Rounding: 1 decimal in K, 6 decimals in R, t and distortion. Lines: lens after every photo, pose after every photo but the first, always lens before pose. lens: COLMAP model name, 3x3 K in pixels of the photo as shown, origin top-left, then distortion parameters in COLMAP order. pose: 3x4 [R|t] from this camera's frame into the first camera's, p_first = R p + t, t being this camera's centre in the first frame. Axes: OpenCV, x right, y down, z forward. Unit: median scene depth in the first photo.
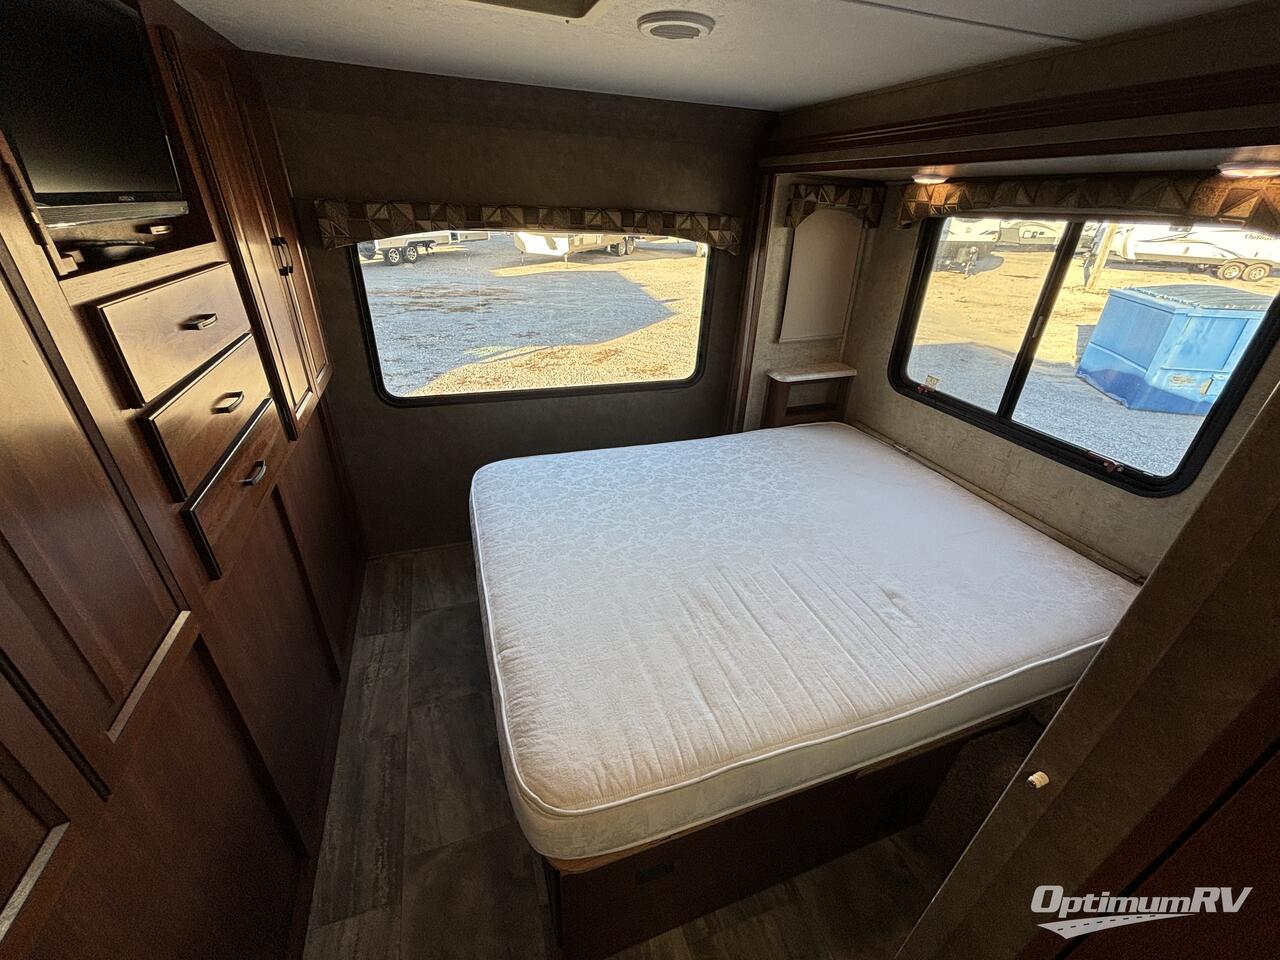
lens RADIAL K [[515.8, 0, 634.9], [0, 515.8, 471.6], [0, 0, 1]] dist [-0.000075, 0.000223]
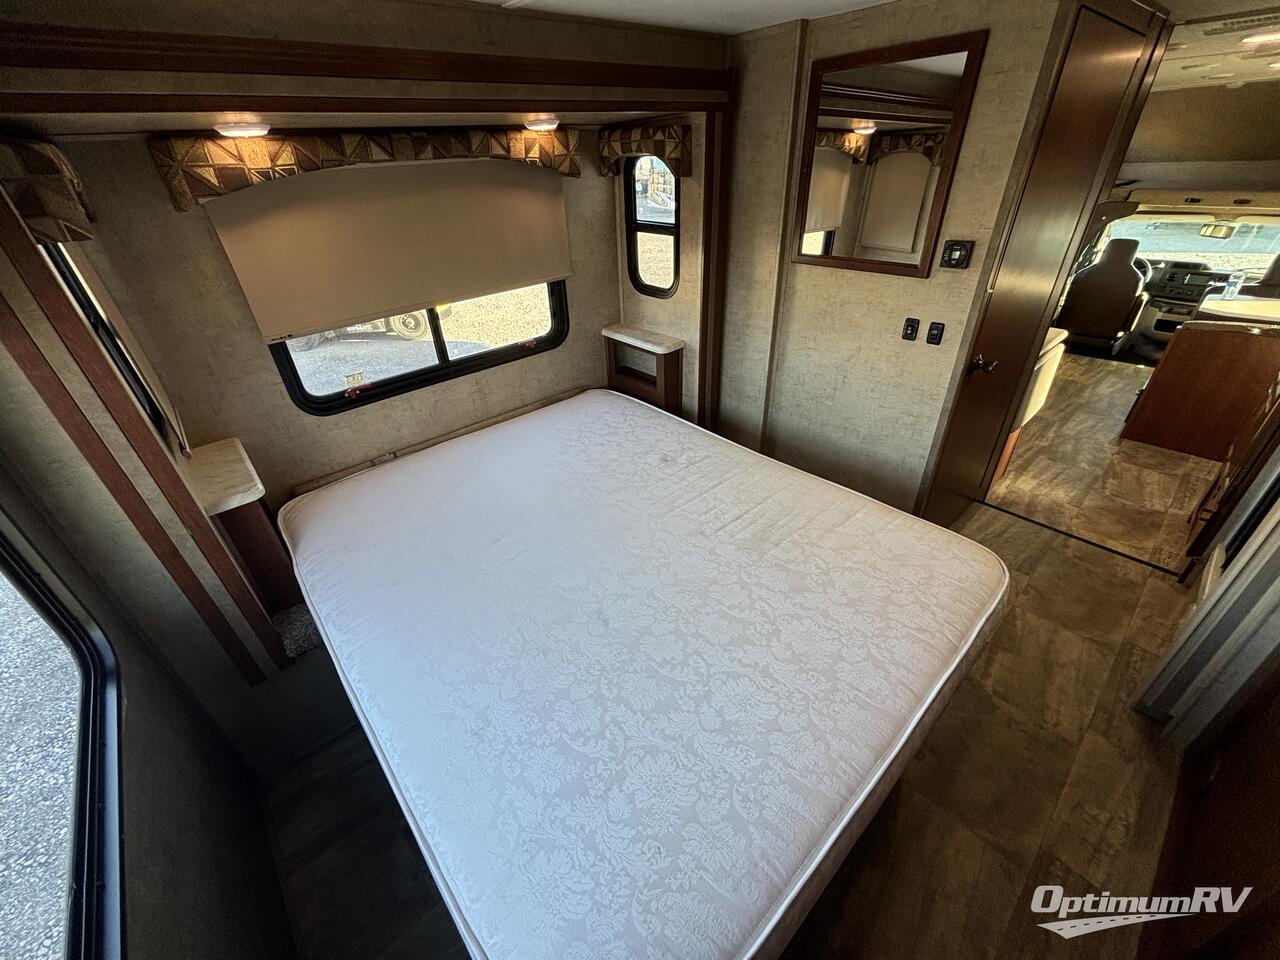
lens RADIAL K [[515.8, 0, 630.4], [0, 515.8, 477.6], [0, 0, 1]] dist [-0.000075, 0.000223]
pose [[-0.377845, -0.492602, 0.783949, -0.407051], [0.472066, 0.625896, 0.620812, -0.453178], [-0.796484, 0.604647, -0.003951, 0.858522]]
